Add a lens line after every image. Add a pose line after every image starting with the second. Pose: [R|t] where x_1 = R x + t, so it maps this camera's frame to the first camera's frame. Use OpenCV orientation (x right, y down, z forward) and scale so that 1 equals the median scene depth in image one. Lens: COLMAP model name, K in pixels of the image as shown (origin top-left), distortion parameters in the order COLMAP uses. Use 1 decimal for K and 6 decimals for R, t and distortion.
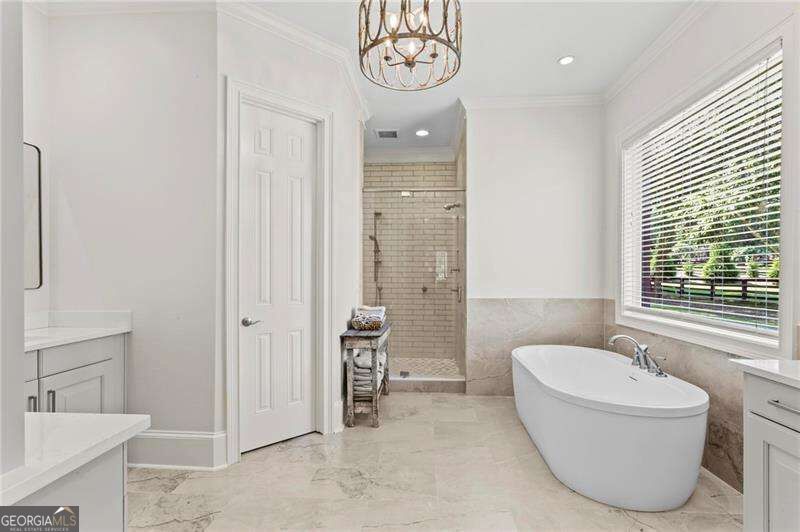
lens RADIAL K [[382.0, 0, 402.8], [0, 382.0, 274.4], [0, 0, 1]] dist [0.001678, 0.000827]
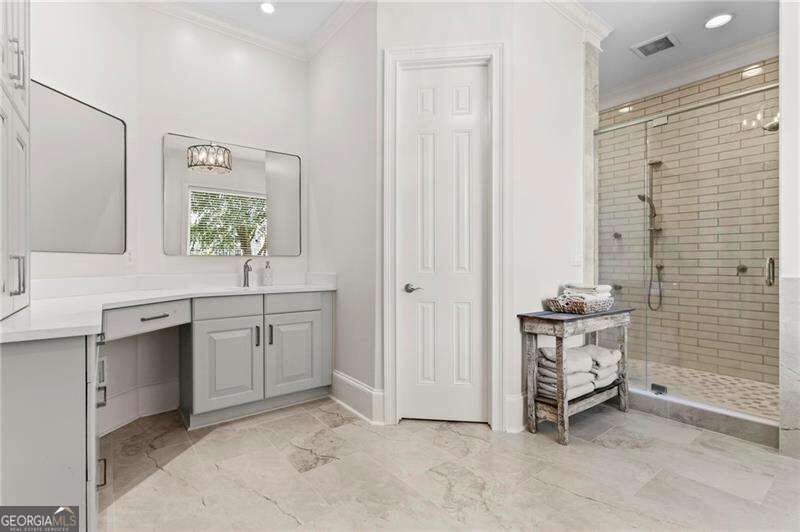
lens RADIAL K [[382.0, 0, 402.5], [0, 382.0, 262.6], [0, 0, 1]] dist [0.001678, 0.000827]
pose [[0.657974, -0.004949, -0.753025, 0.276522], [0.001187, 0.999984, -0.005535, 0.053504], [0.753040, 0.002749, 0.657969, 0.277332]]
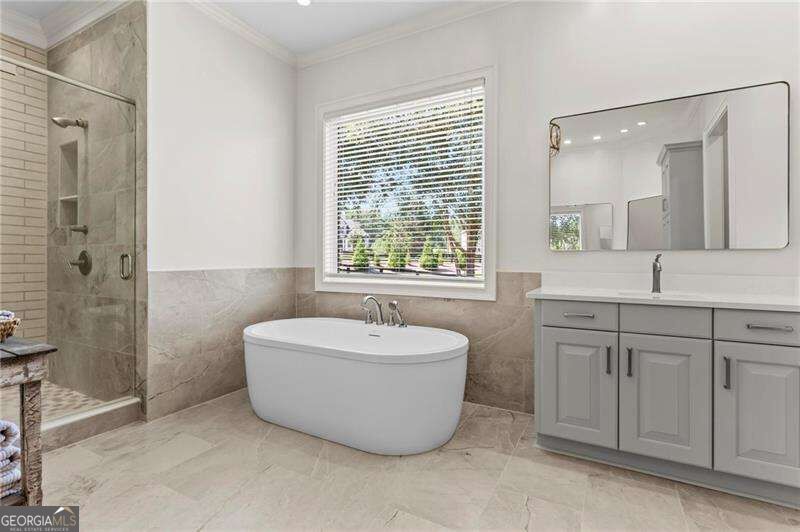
lens RADIAL K [[382.0, 0, 400.0], [0, 382.0, 259.7], [0, 0, 1]] dist [0.001678, 0.000827]
pose [[0.416560, 0.001543, 0.909107, -0.295352], [-0.000704, 0.999999, -0.001375, 0.052826], [-0.909108, -0.000067, 0.416561, 0.418379]]
